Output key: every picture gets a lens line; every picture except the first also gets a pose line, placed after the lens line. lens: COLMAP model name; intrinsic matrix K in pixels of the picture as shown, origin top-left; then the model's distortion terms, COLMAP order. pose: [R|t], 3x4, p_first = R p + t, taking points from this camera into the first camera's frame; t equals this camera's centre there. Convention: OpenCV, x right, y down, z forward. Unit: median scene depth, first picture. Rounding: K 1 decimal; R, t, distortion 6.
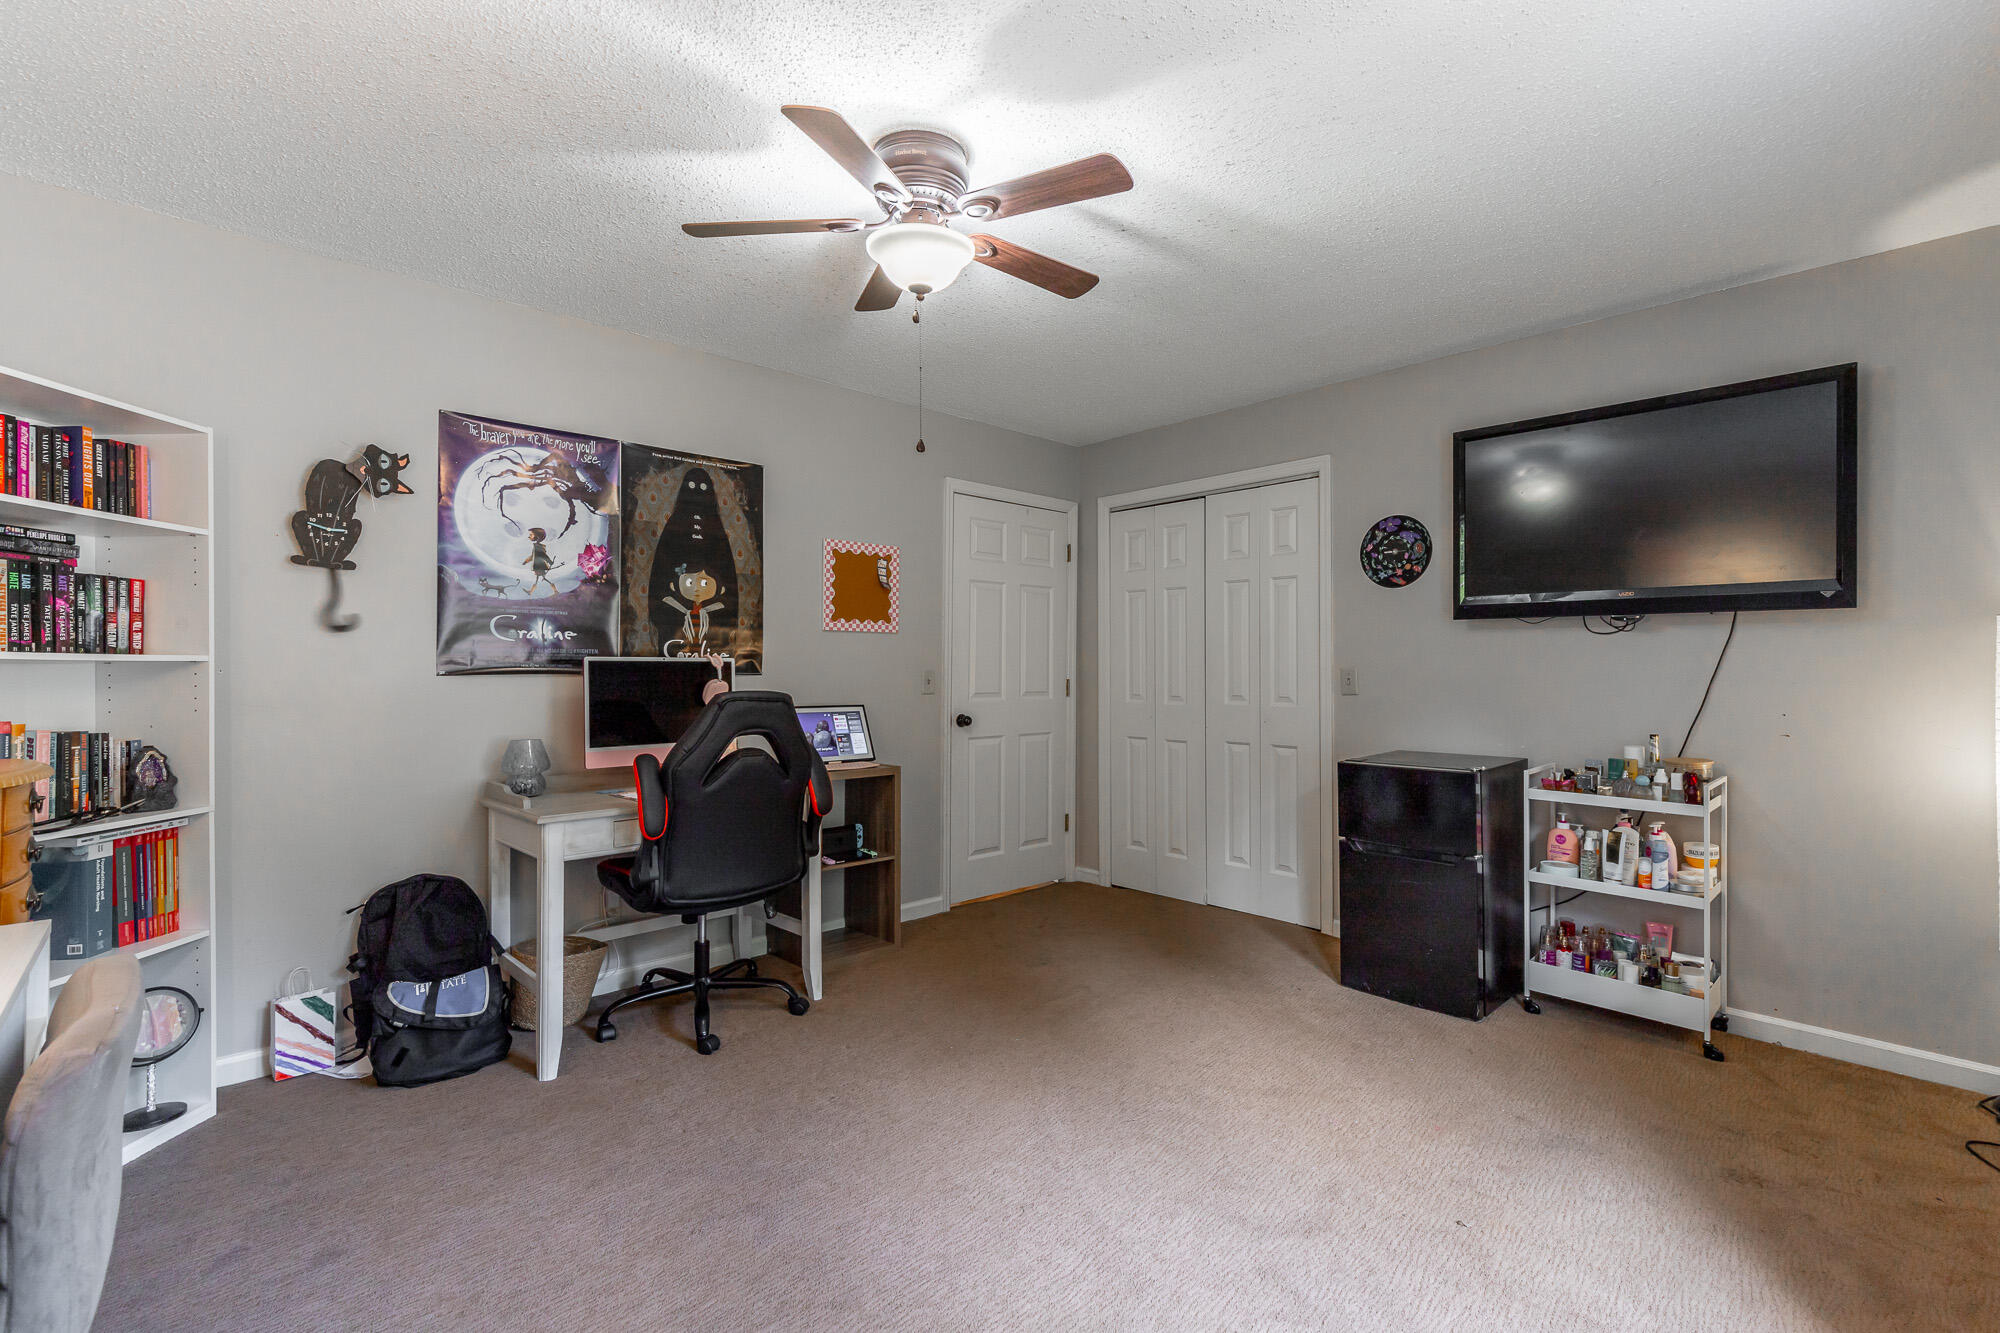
lens RADIAL K [[878.3, 0, 1000.0], [0, 878.3, 666.5], [0, 0, 1]] dist [0.000747, 0.000305]
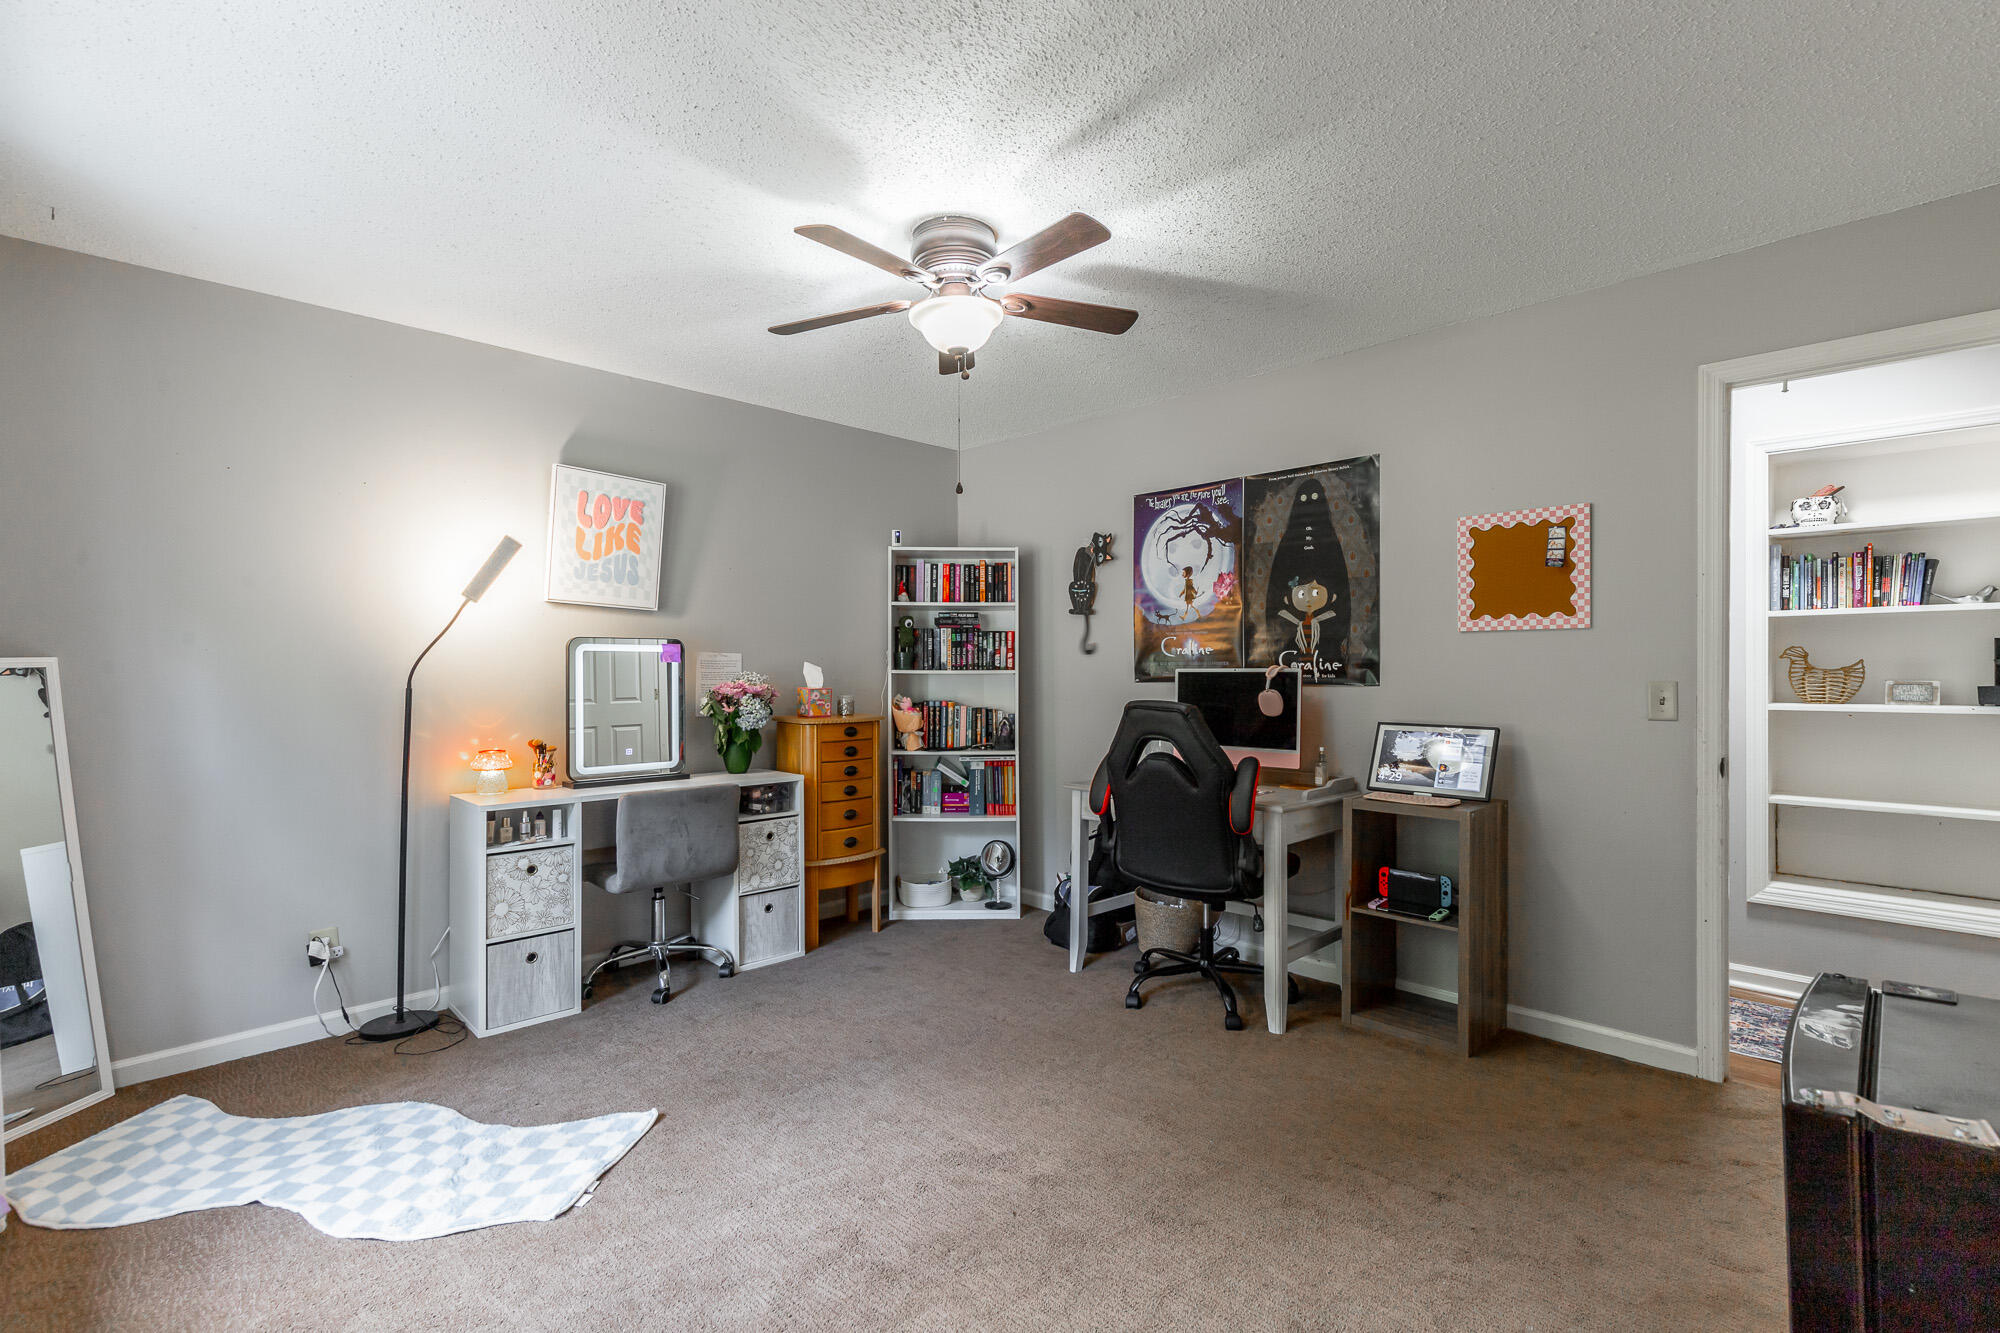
lens RADIAL K [[889.9, 0, 1031.2], [0, 889.9, 669.8], [0, 0, 1]] dist [-0.000028, 0.000122]
pose [[0.050042, -0.000898, -0.998747, 0.715326], [0.002871, 0.999996, -0.000755, -0.008591], [0.998743, -0.002830, 0.050044, 0.685126]]
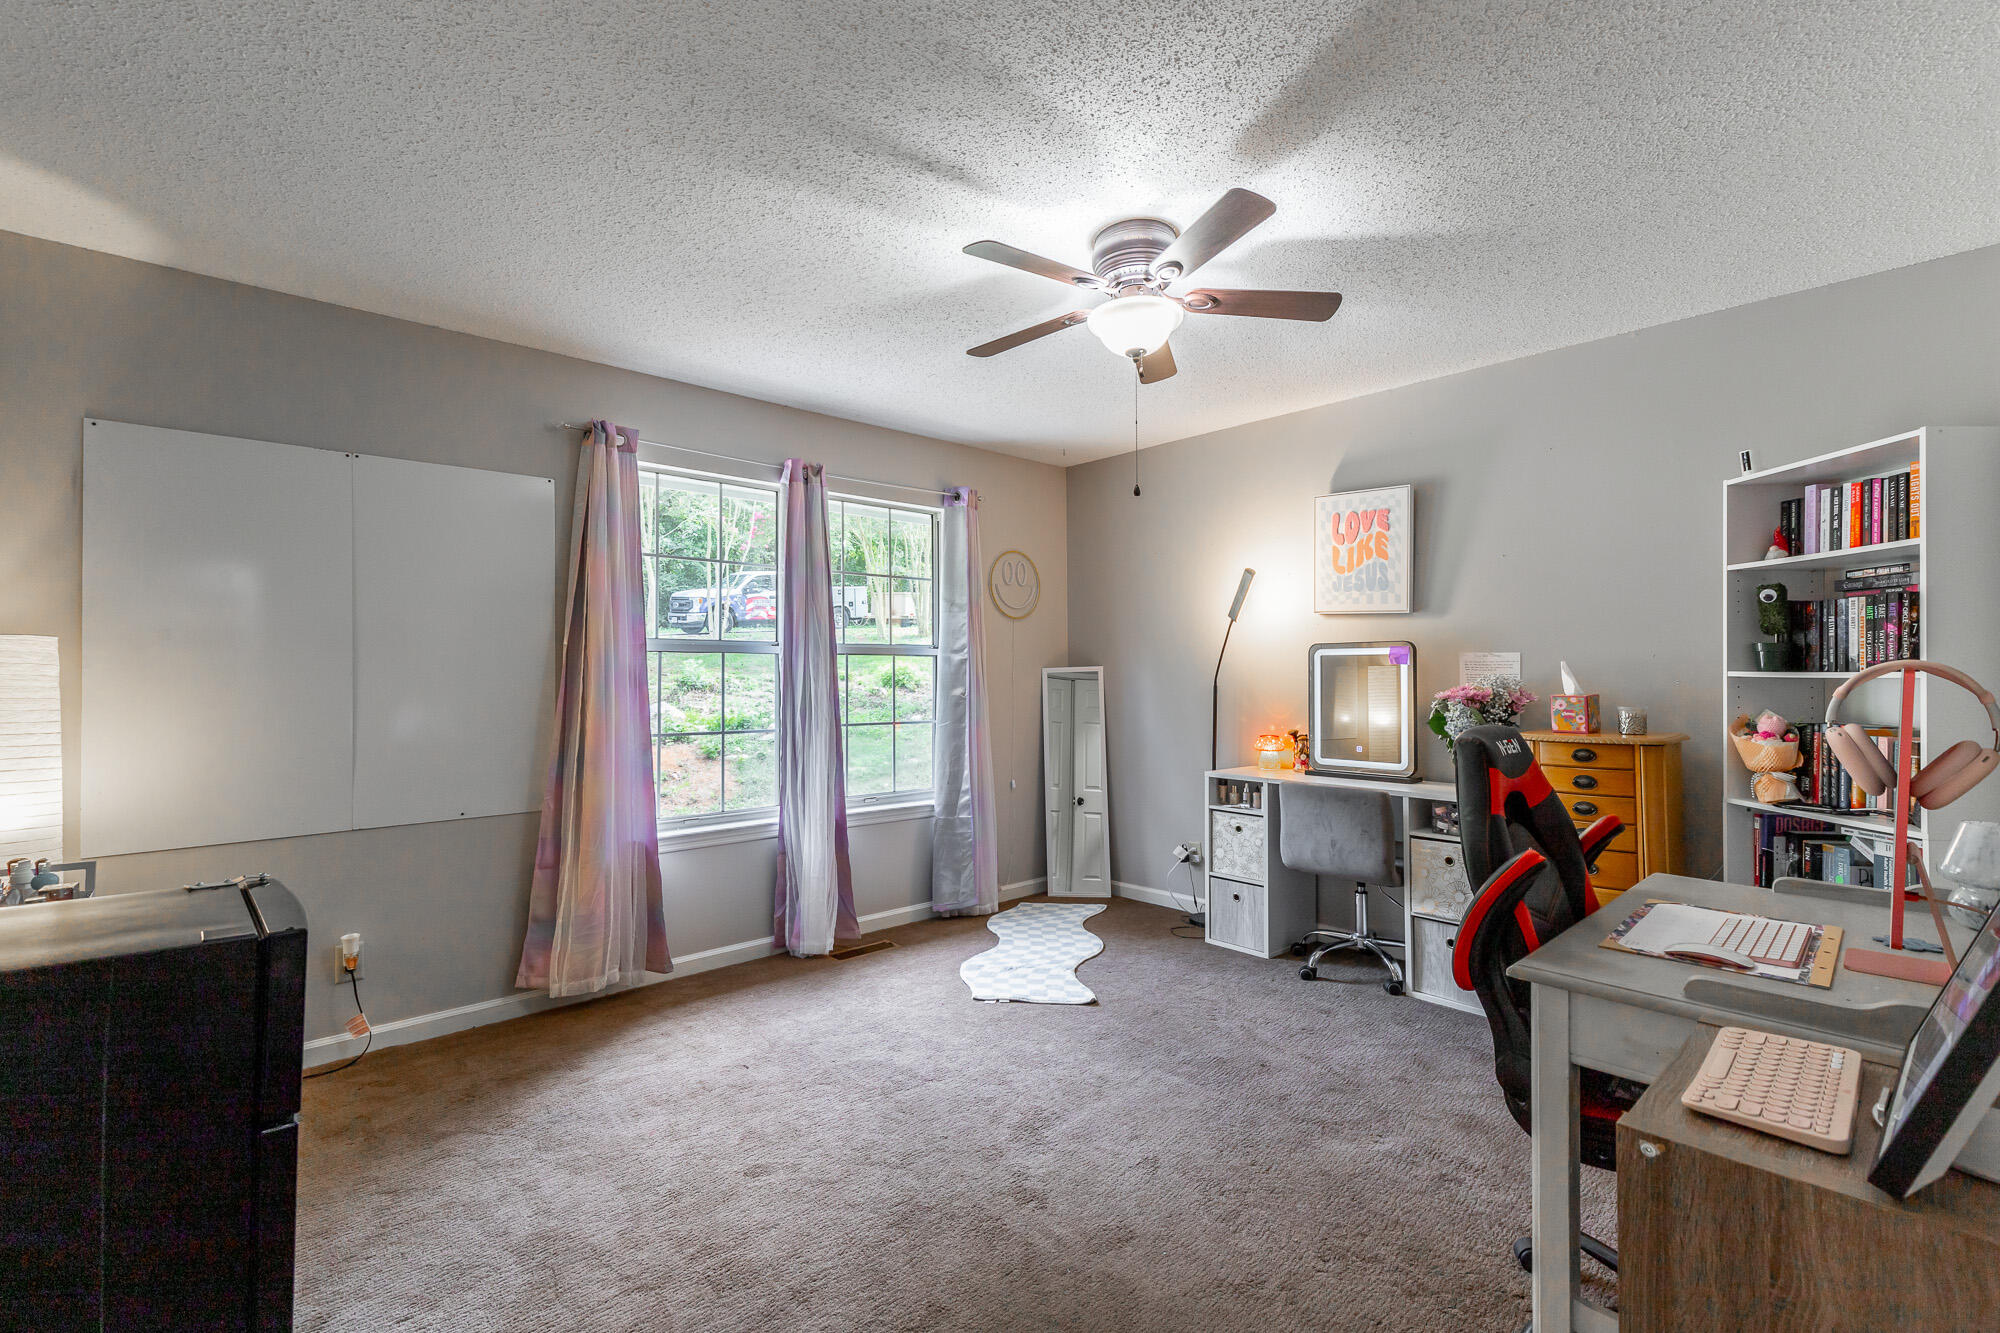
lens RADIAL K [[900.9, 0, 1012.0], [0, 900.9, 661.0], [0, 0, 1]] dist [0.001994, 0.001674]
pose [[-0.999998, 0.001716, -0.001252, 0.050291], [0.001735, 0.999881, -0.015328, -0.007881], [0.001226, -0.015330, -0.999882, 1.429997]]
